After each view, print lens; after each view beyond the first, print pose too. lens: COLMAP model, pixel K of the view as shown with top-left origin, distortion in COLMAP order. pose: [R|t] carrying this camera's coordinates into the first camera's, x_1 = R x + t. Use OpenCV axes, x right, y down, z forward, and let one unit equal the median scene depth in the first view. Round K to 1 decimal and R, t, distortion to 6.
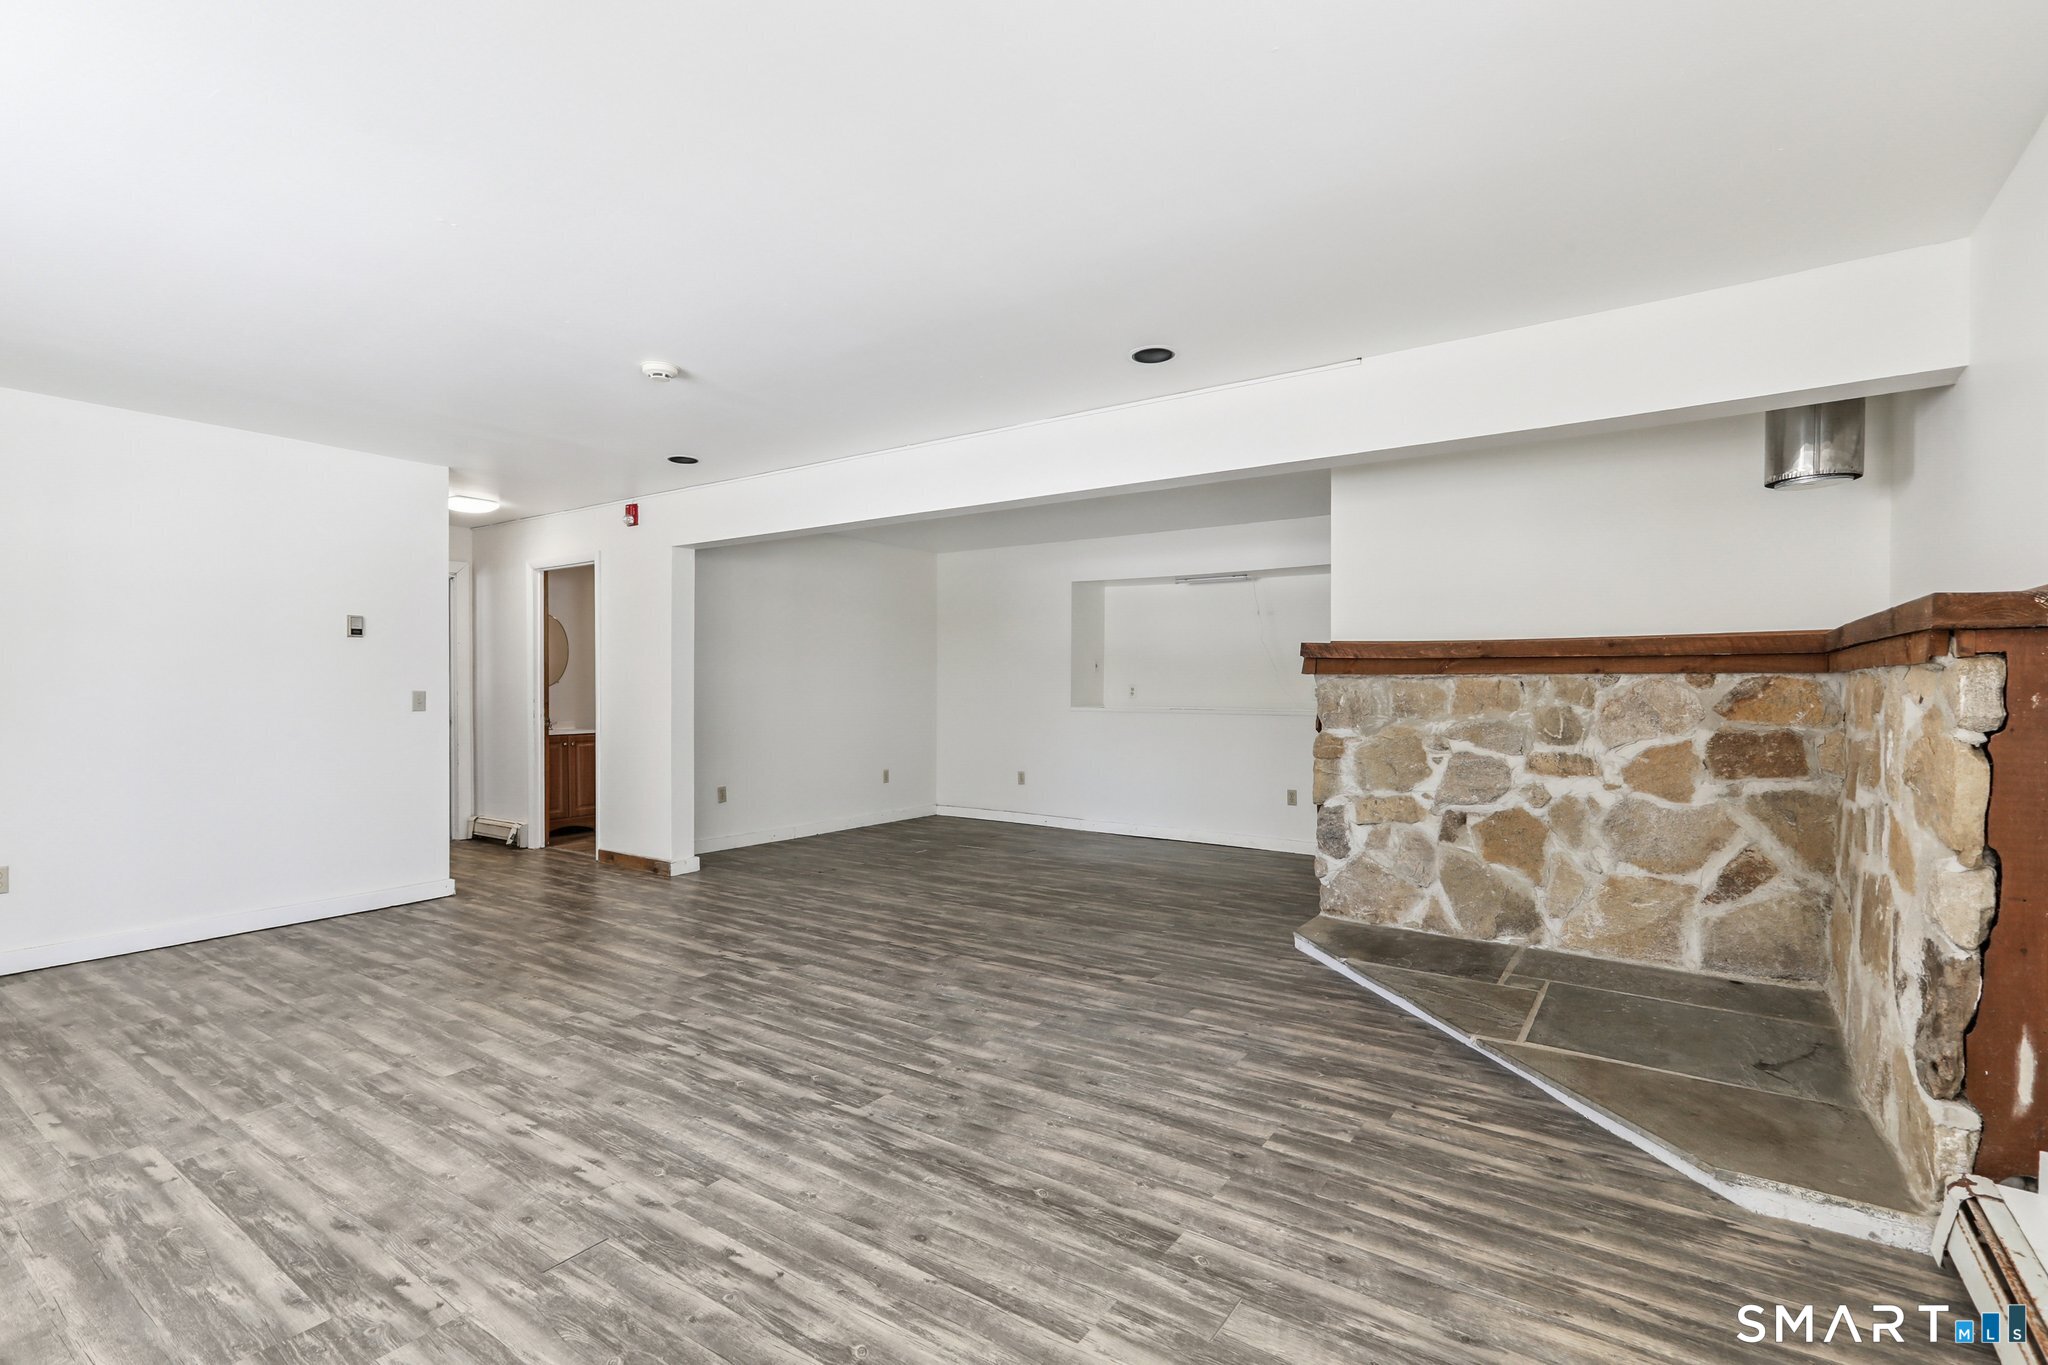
lens RADIAL K [[938.9, 0, 1020.7], [0, 938.9, 688.8], [0, 0, 1]] dist [-0.004424, 0.005013]
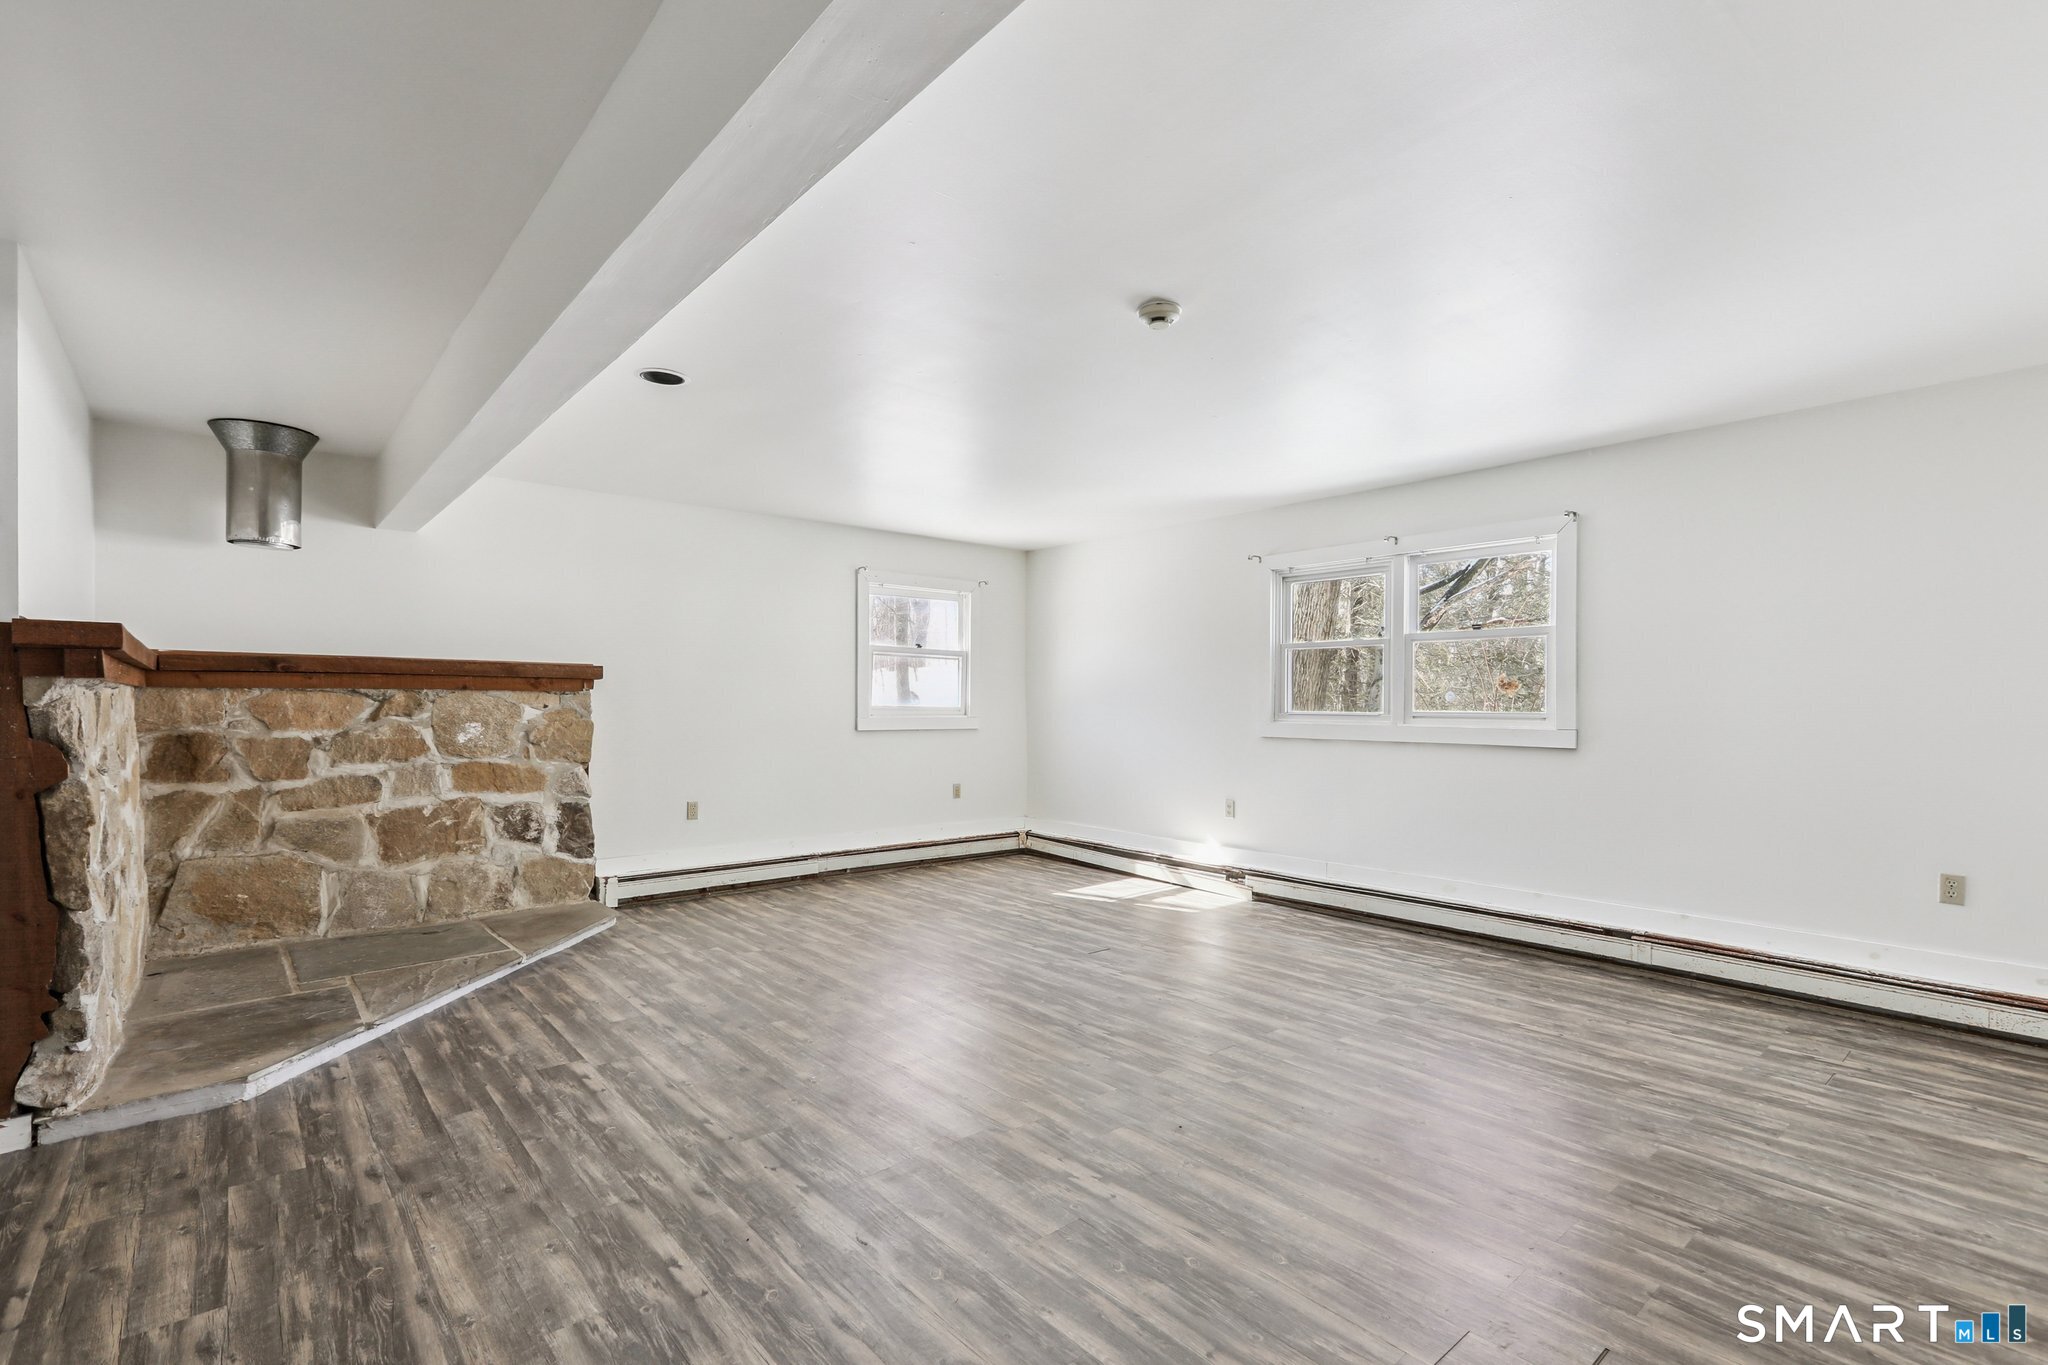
lens RADIAL K [[938.9, 0, 1036.7], [0, 938.9, 697.1], [0, 0, 1]] dist [-0.004424, 0.005013]
pose [[-0.972221, -0.005049, 0.234009, -0.459159], [-0.005607, 0.999983, -0.001719, -0.008925], [-0.233996, -0.002984, -0.972233, 1.751249]]
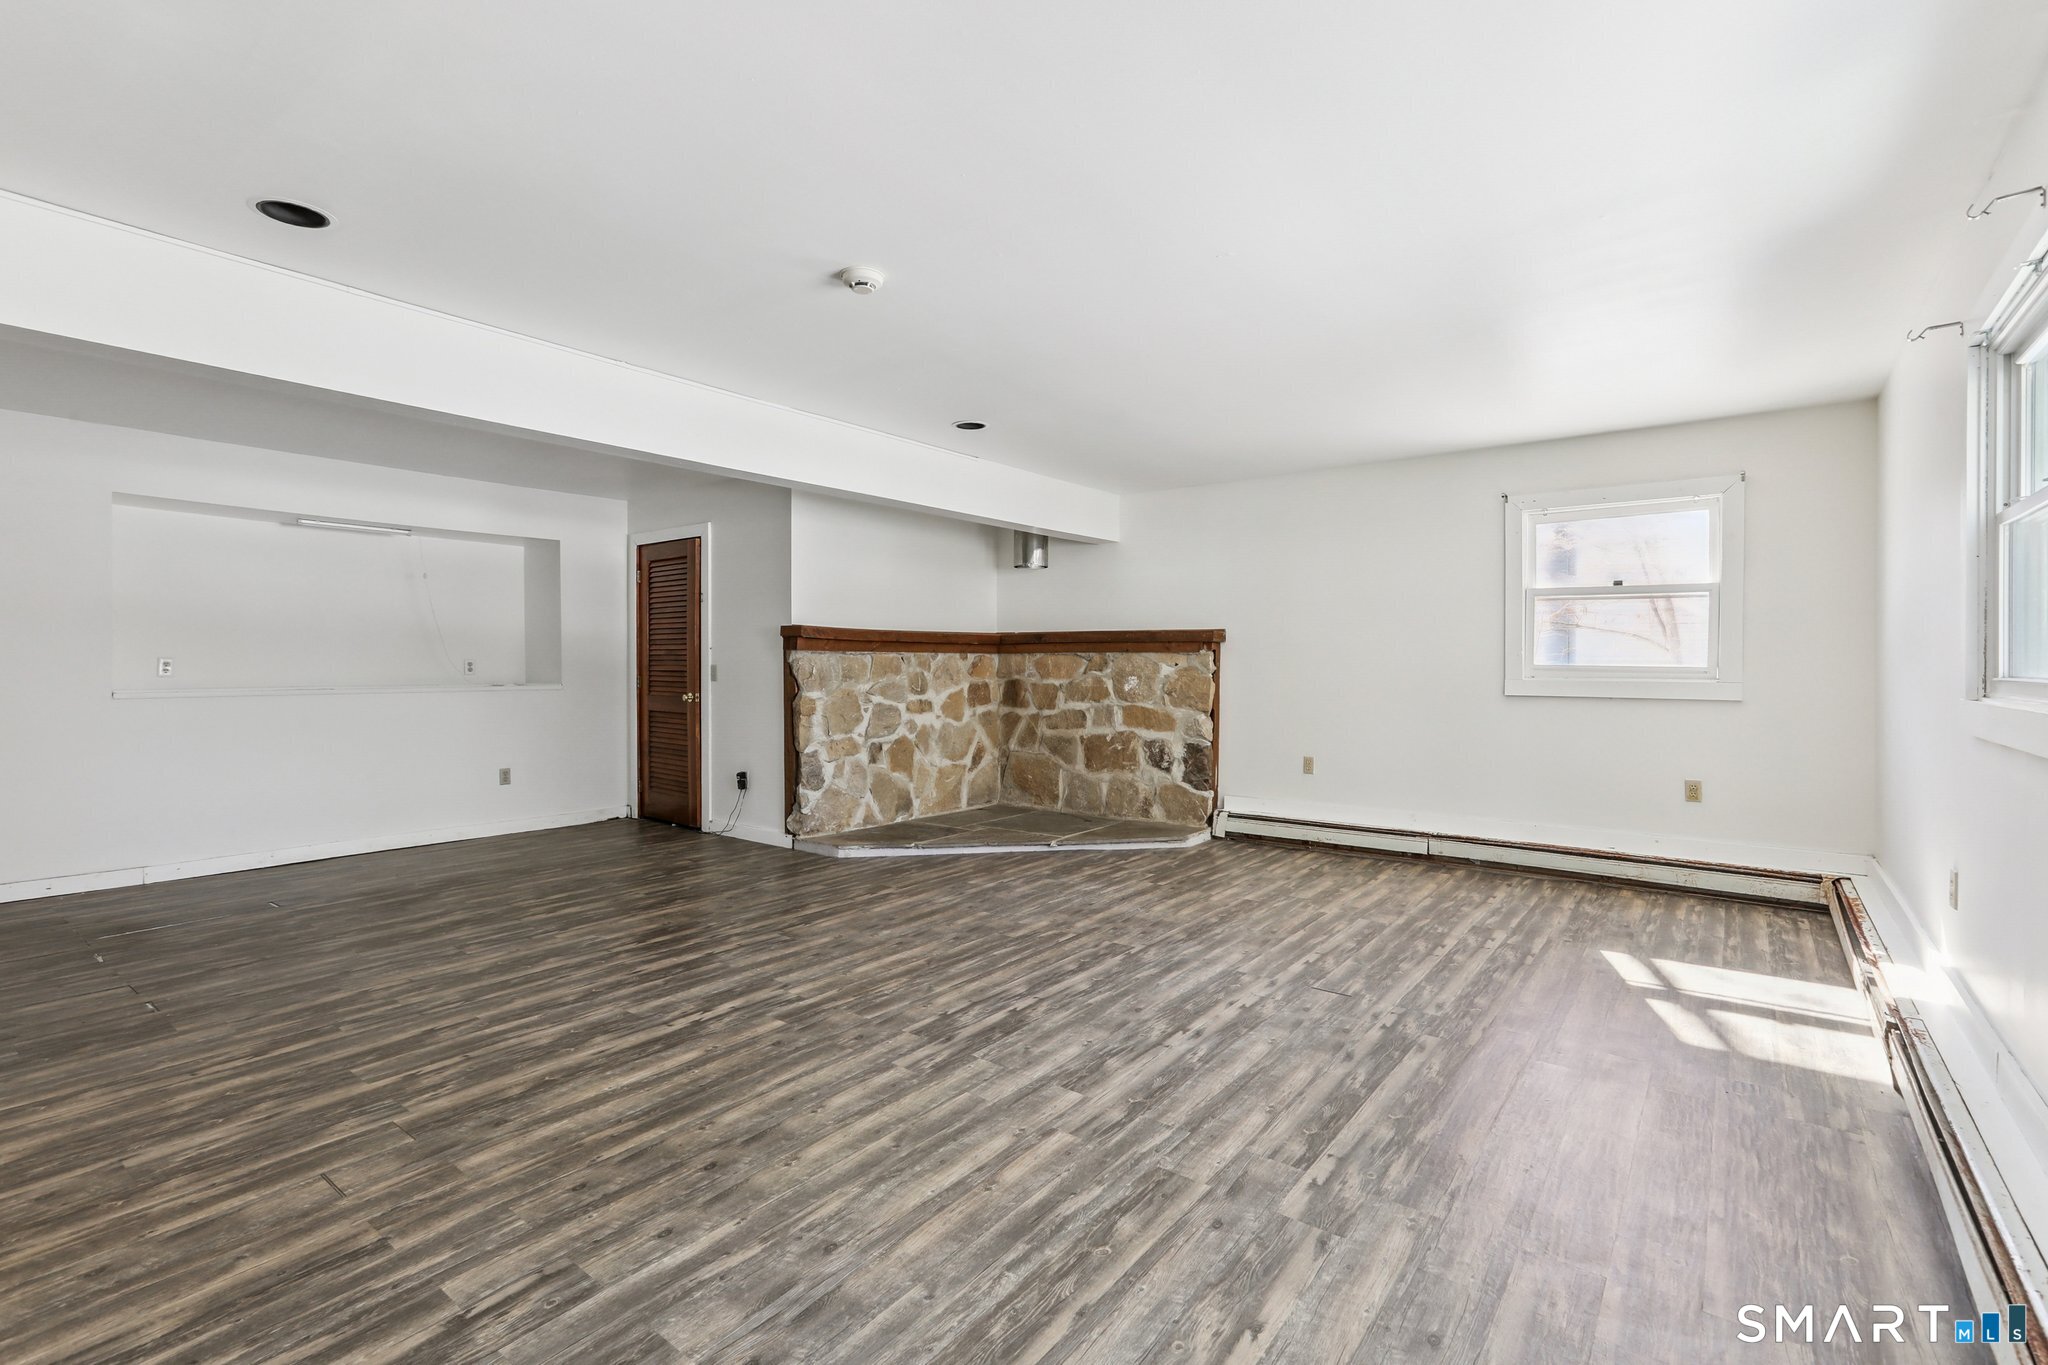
lens RADIAL K [[938.9, 0, 1034.2], [0, 938.9, 666.2], [0, 0, 1]] dist [-0.004424, 0.005013]
pose [[0.034875, -0.006211, 0.999372, -1.174313], [0.000492, 0.999981, 0.006198, -0.001647], [-0.999392, 0.000275, 0.034877, 0.790022]]
